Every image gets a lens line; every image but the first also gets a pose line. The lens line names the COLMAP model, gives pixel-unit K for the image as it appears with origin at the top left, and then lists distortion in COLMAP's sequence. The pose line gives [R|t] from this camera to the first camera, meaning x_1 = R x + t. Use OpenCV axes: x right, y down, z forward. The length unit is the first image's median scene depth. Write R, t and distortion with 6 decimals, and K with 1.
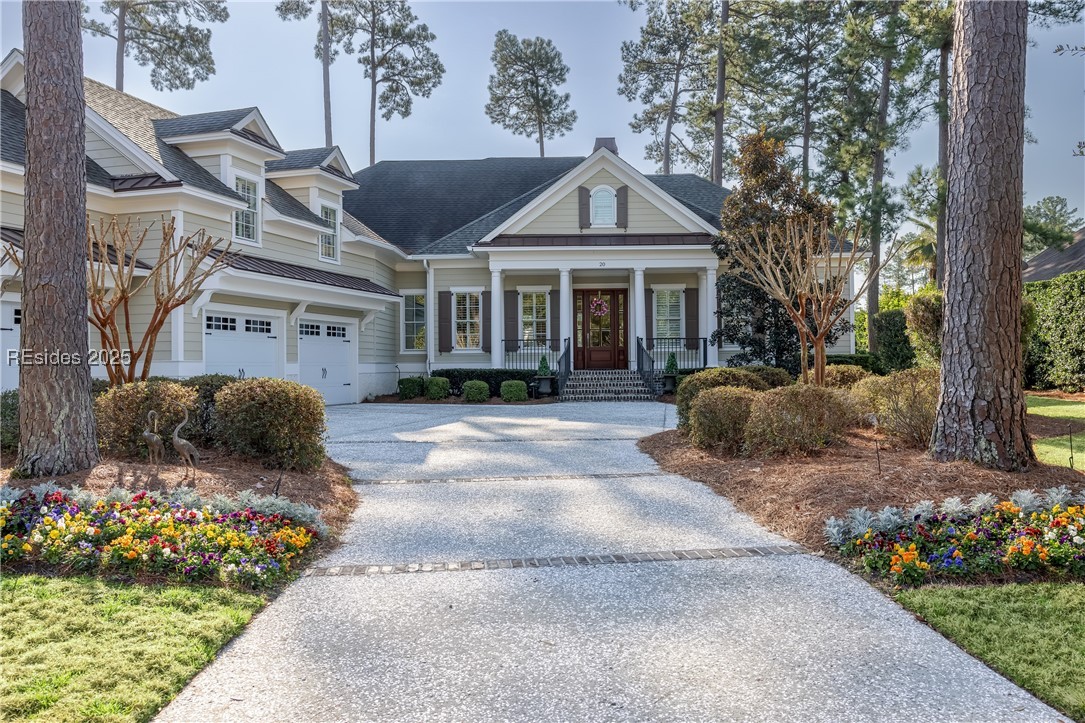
lens RADIAL K [[862.6, 0, 541.6], [0, 862.6, 362.3], [0, 0, 1]] dist [-0.000541, 0.026617]
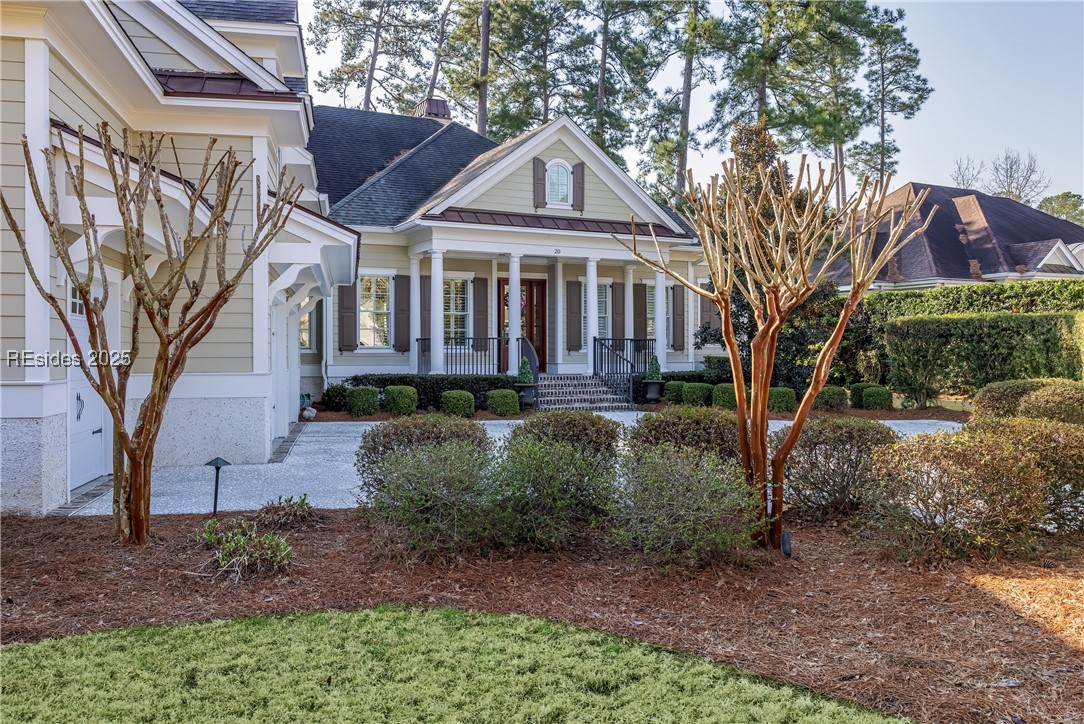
lens RADIAL K [[917.9, 0, 542.7], [0, 917.9, 361.7], [0, 0, 1]] dist [0.002720, -0.000052]
pose [[0.876571, 0.001973, 0.481269, -0.381457], [-0.007928, 0.999915, 0.010341, -0.013158], [-0.481207, -0.012880, 0.876512, 0.205011]]
